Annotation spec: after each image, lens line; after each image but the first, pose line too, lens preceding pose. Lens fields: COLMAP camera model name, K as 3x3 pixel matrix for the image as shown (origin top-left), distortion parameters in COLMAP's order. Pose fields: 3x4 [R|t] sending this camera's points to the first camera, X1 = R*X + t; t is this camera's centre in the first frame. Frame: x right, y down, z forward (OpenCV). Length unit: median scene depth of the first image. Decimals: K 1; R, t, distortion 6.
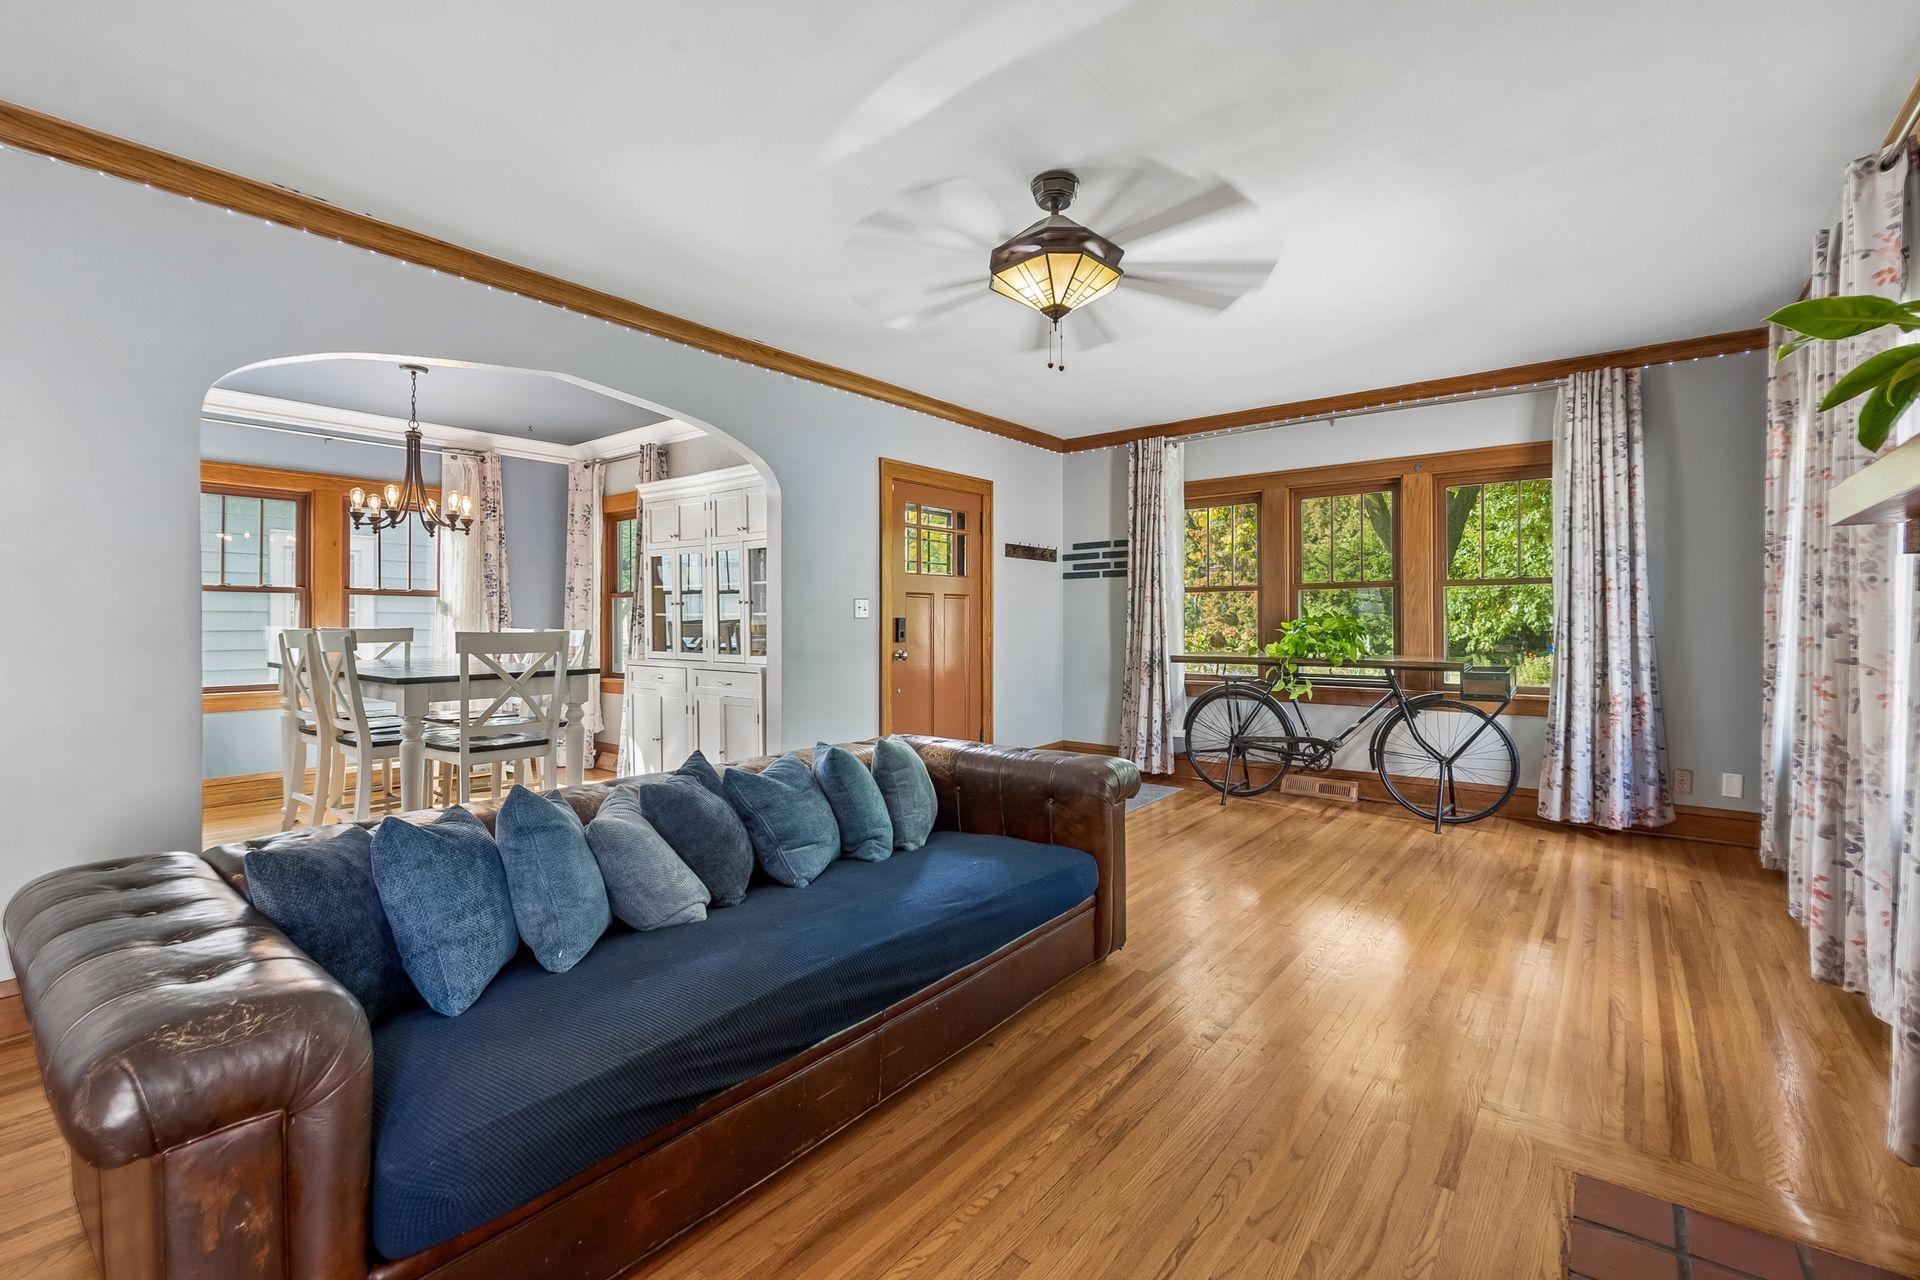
lens RADIAL K [[829.7, 0, 956.8], [0, 829.7, 622.4], [0, 0, 1]] dist [-0.001426, -0.003829]
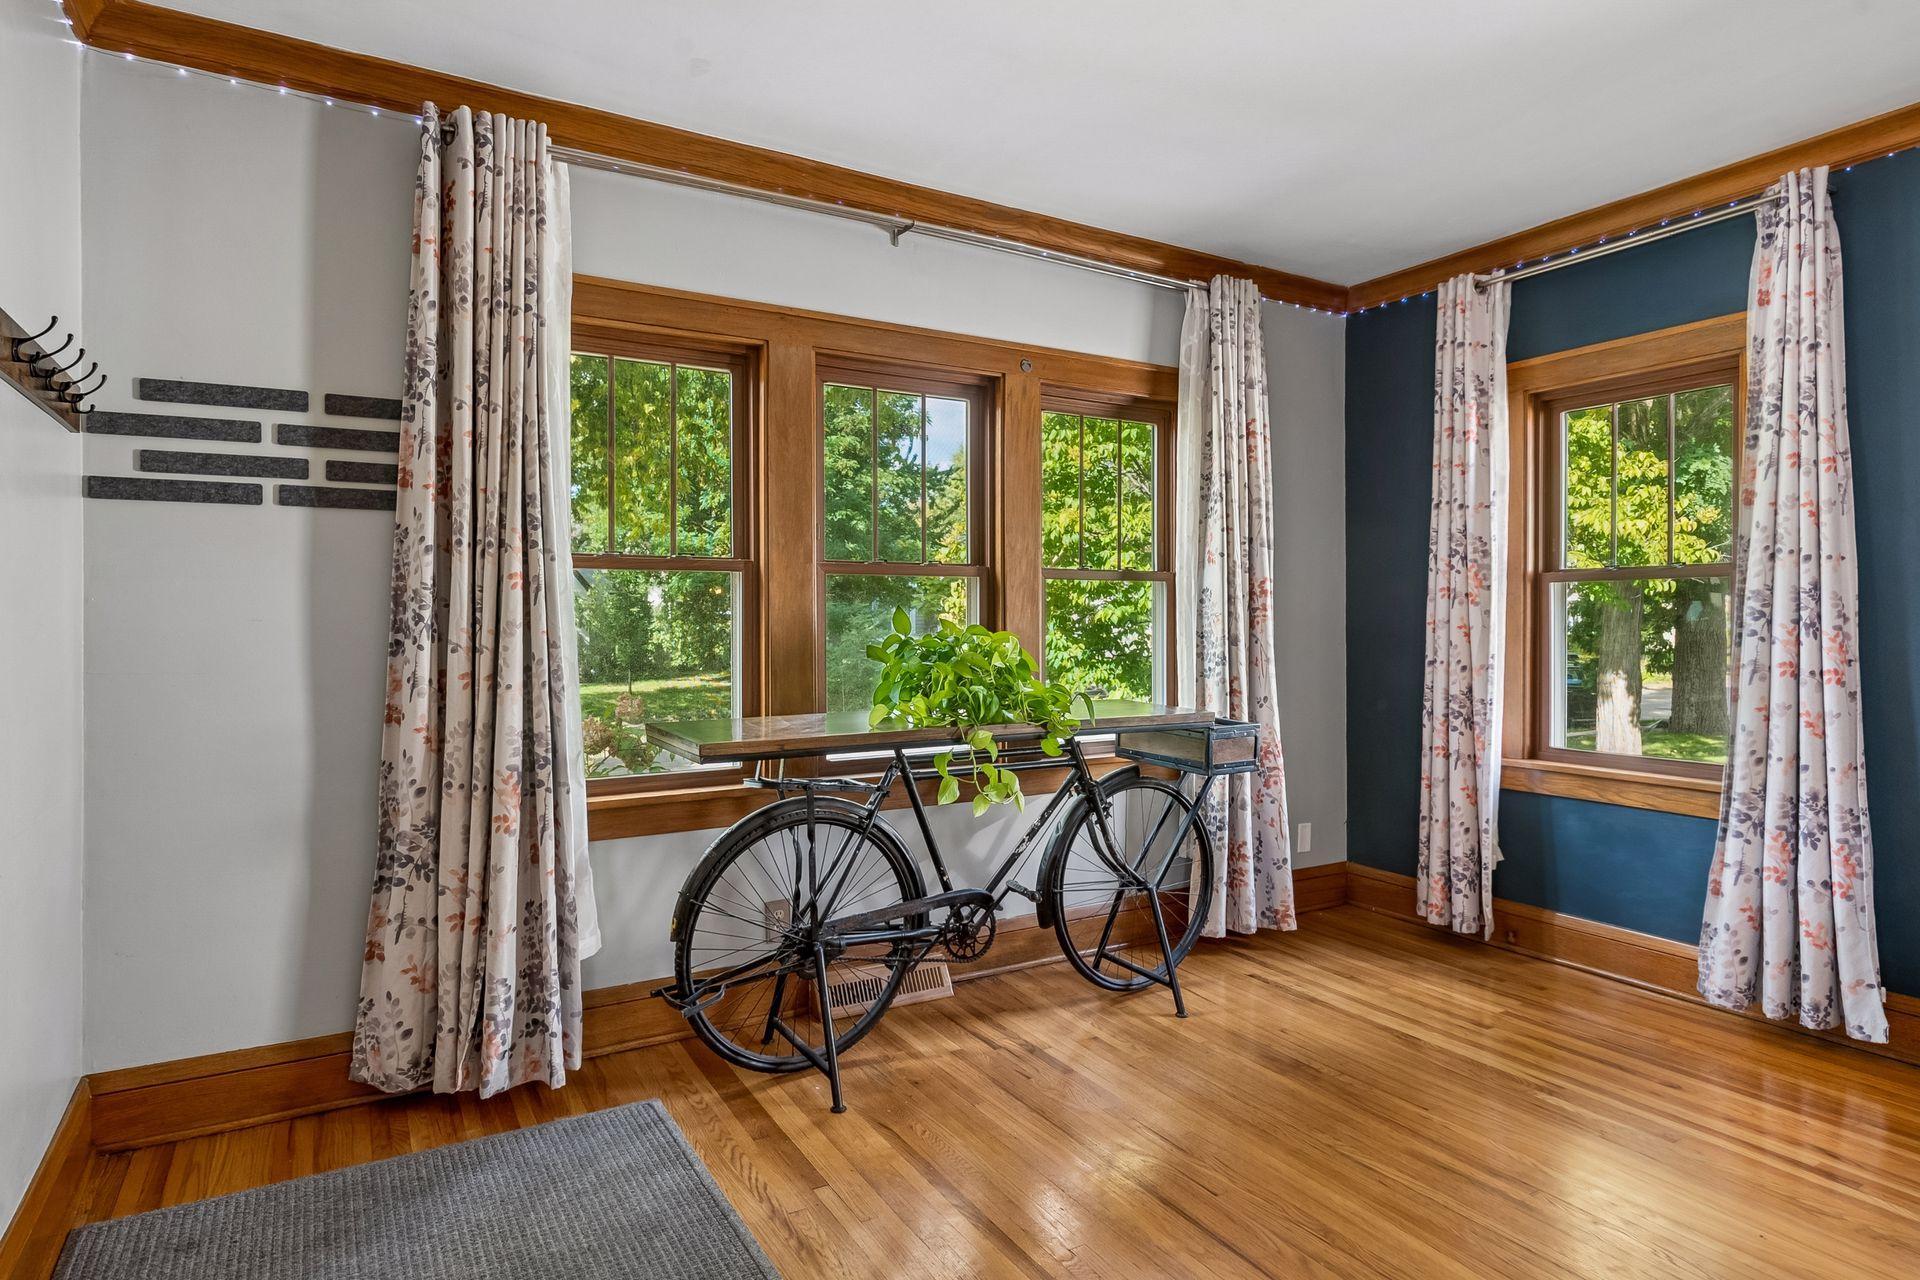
lens RADIAL K [[1052.5, 0, 971.5], [0, 1052.5, 627.1], [0, 0, 1]] dist [0.003031, -0.002662]
pose [[0.359248, -0.004744, 0.933230, -0.123723], [0.001373, 0.999989, 0.004554, -0.012836], [-0.933241, -0.000355, 0.359250, 0.774169]]
